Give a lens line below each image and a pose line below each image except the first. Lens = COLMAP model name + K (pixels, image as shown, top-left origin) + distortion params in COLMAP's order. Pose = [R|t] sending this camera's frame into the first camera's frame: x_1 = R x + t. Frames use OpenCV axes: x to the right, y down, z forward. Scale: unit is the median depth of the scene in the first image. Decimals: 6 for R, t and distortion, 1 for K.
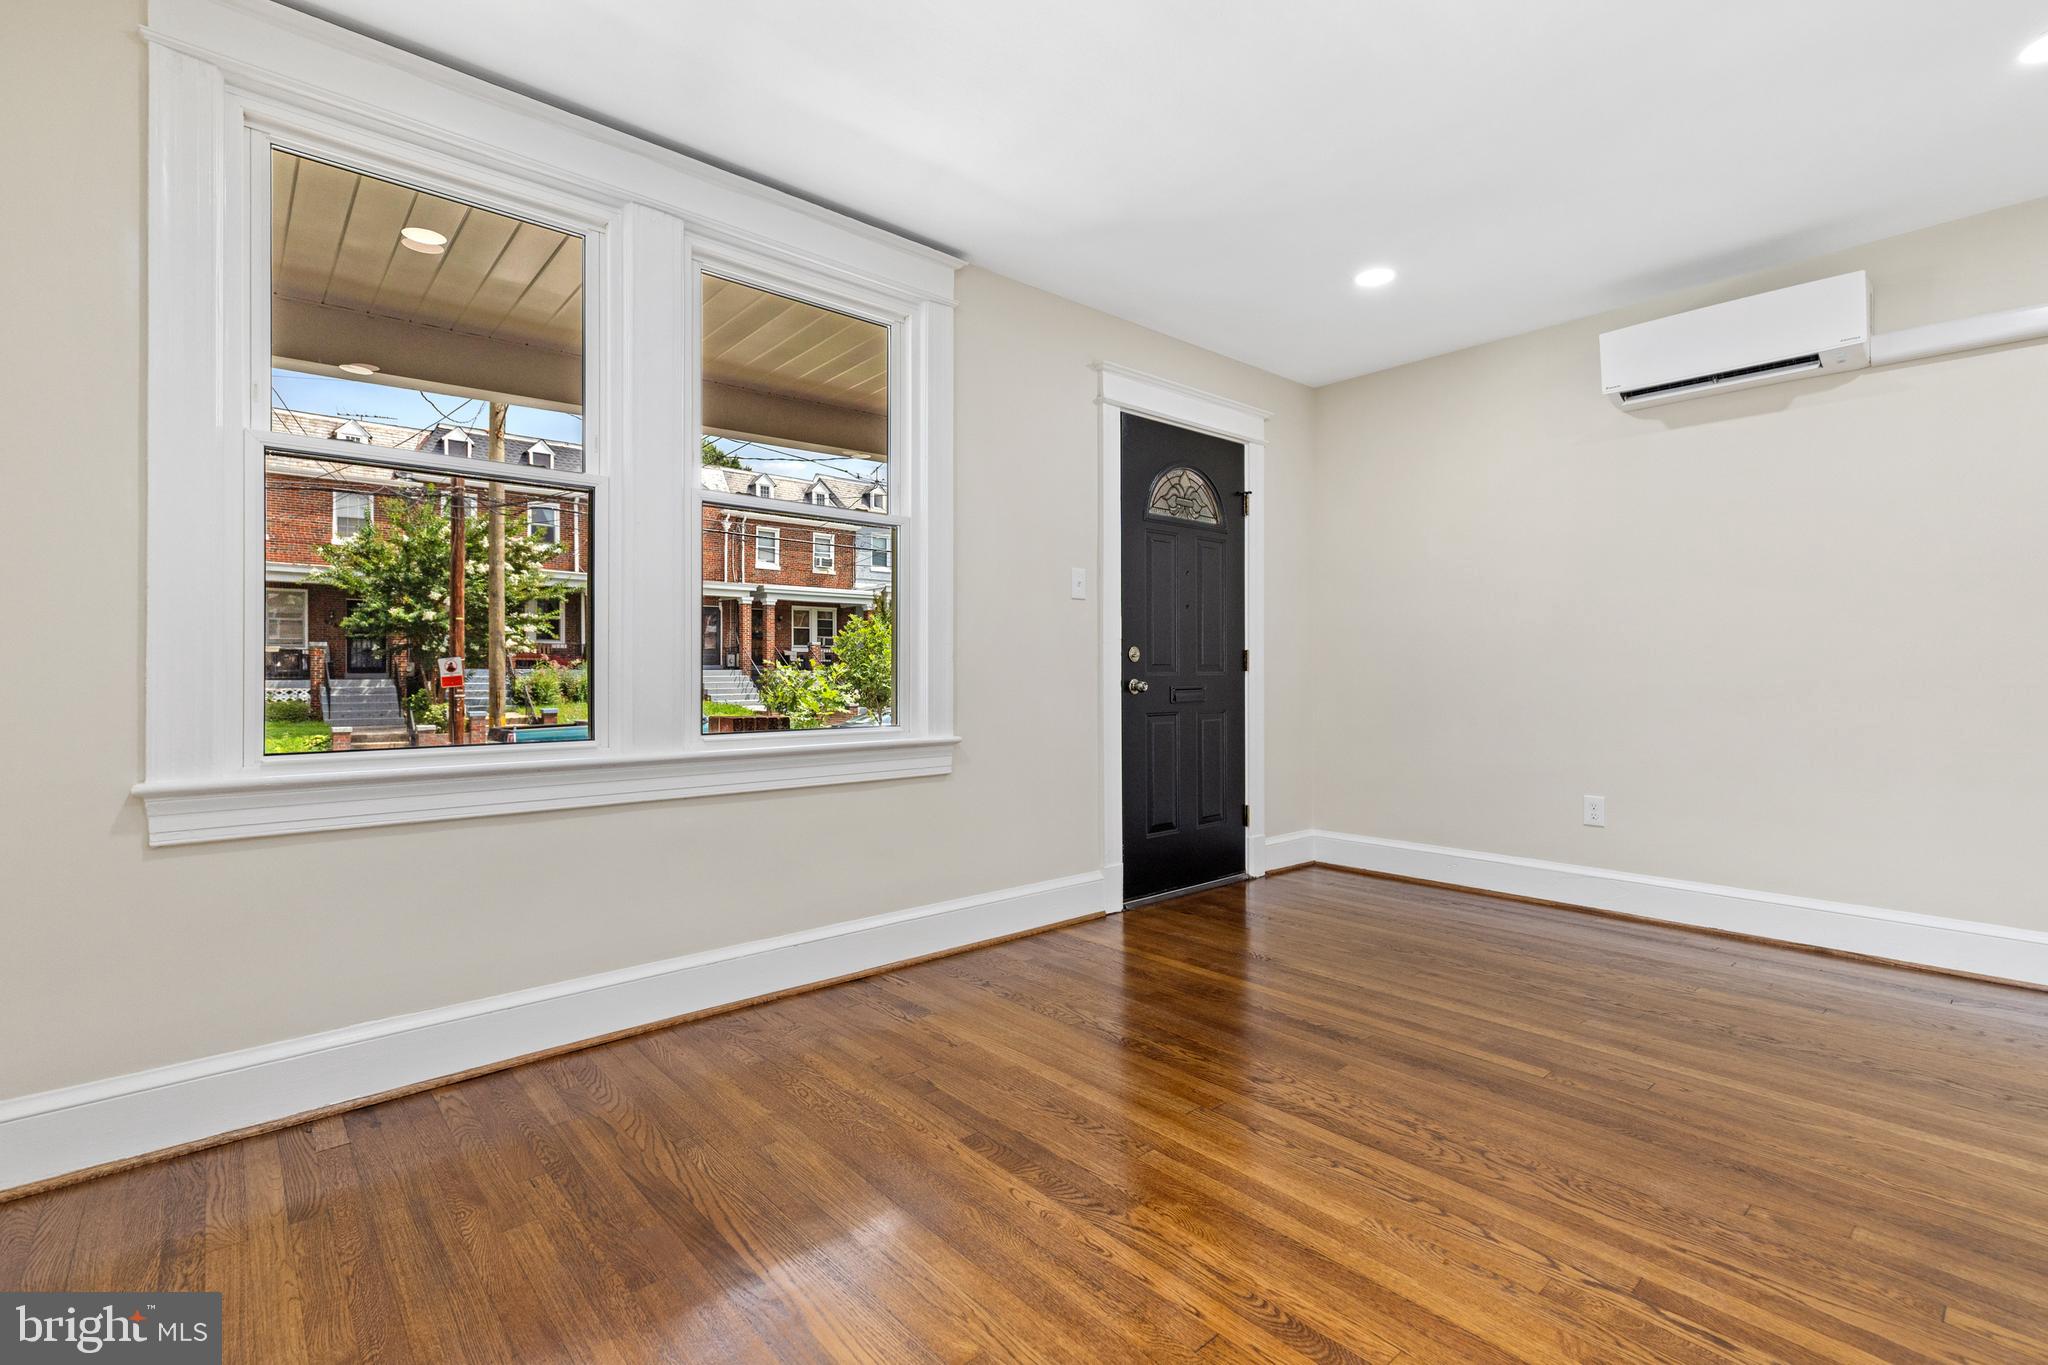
lens RADIAL K [[920.1, 0, 1018.7], [0, 920.1, 668.7], [0, 0, 1]] dist [0.006929, -0.001290]
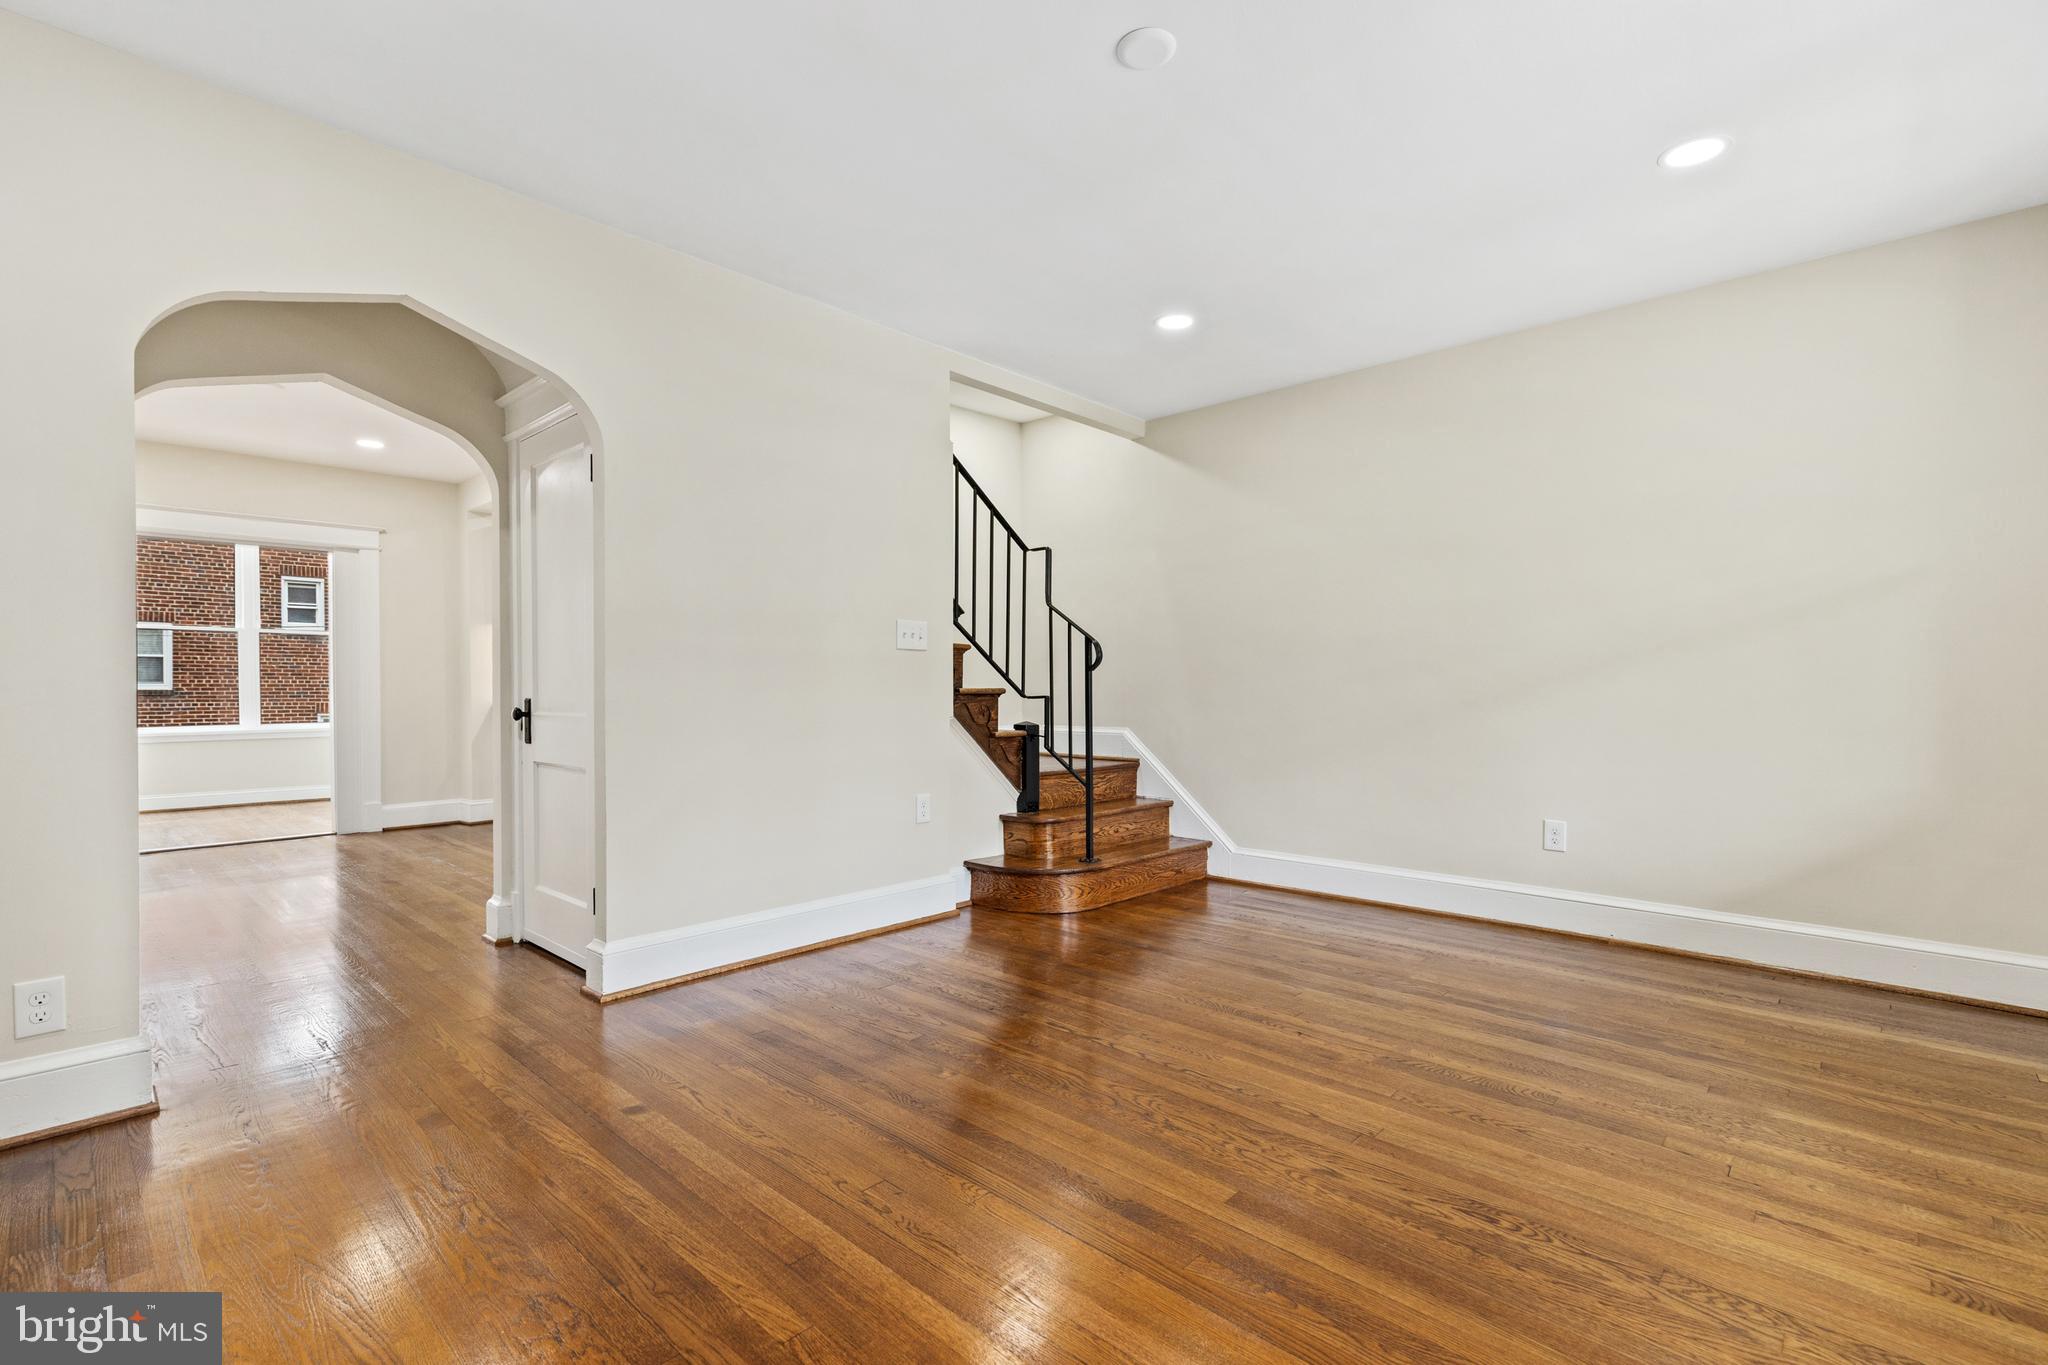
lens RADIAL K [[920.1, 0, 1018.0], [0, 920.1, 706.3], [0, 0, 1]] dist [0.006929, -0.001290]
pose [[-0.995125, 0.002018, -0.098600, 0.426654], [0.000280, 0.999845, 0.017632, 0.002725], [0.098621, 0.017518, -0.994971, 1.230866]]
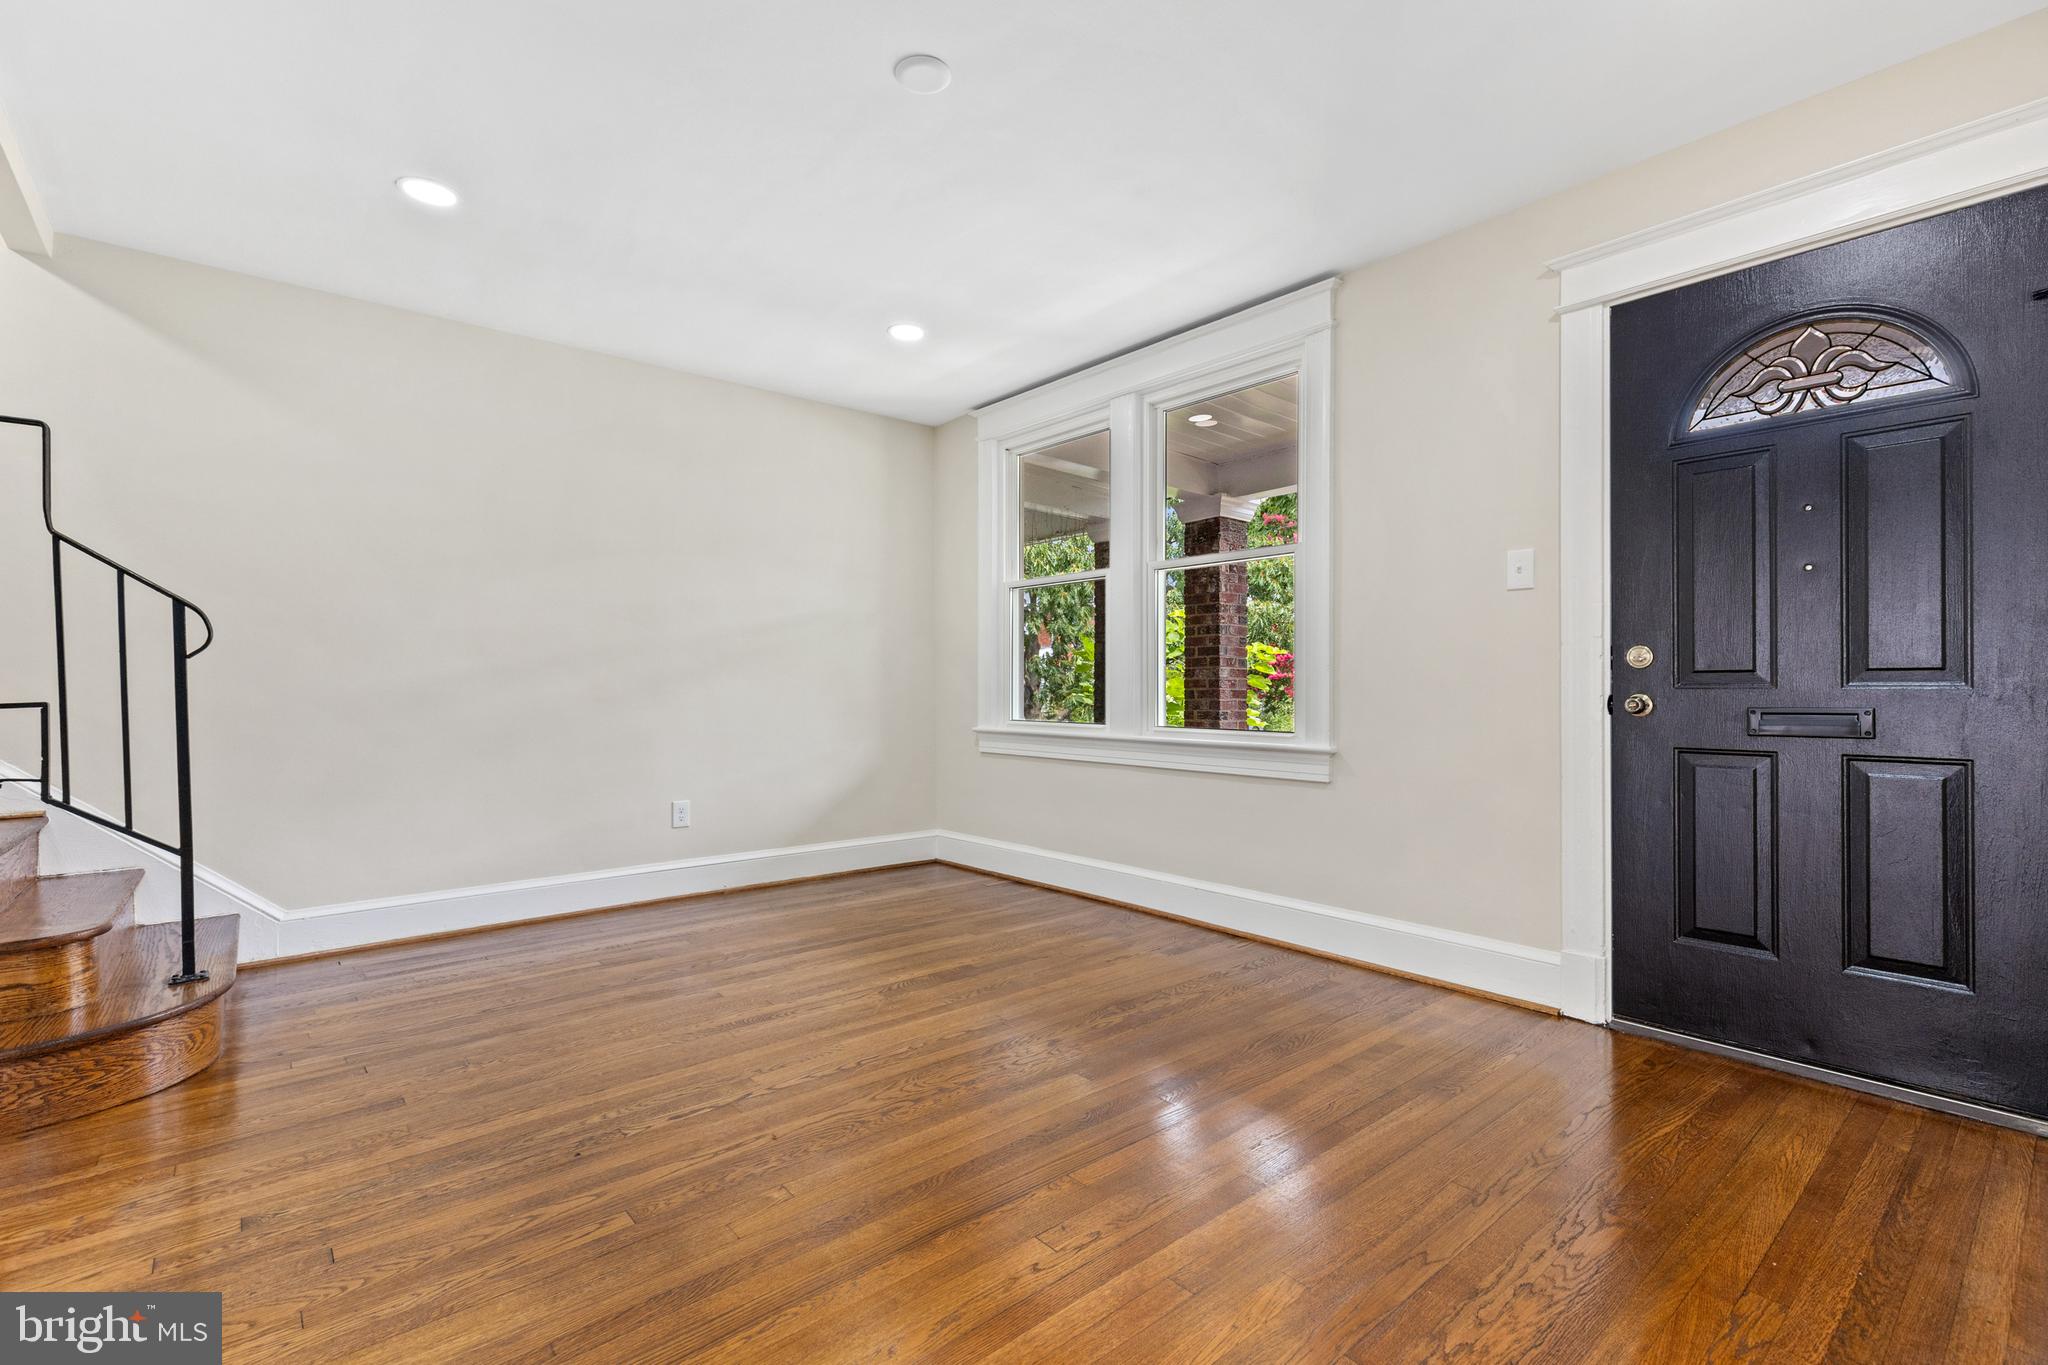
lens RADIAL K [[920.1, 0, 1019.6], [0, 920.1, 685.5], [0, 0, 1]] dist [0.006929, -0.001290]
pose [[-0.013573, 0.001198, -0.999907, 0.956174], [0.006241, 0.999980, 0.001113, 0.001967], [0.999888, -0.006225, -0.013581, 0.665625]]
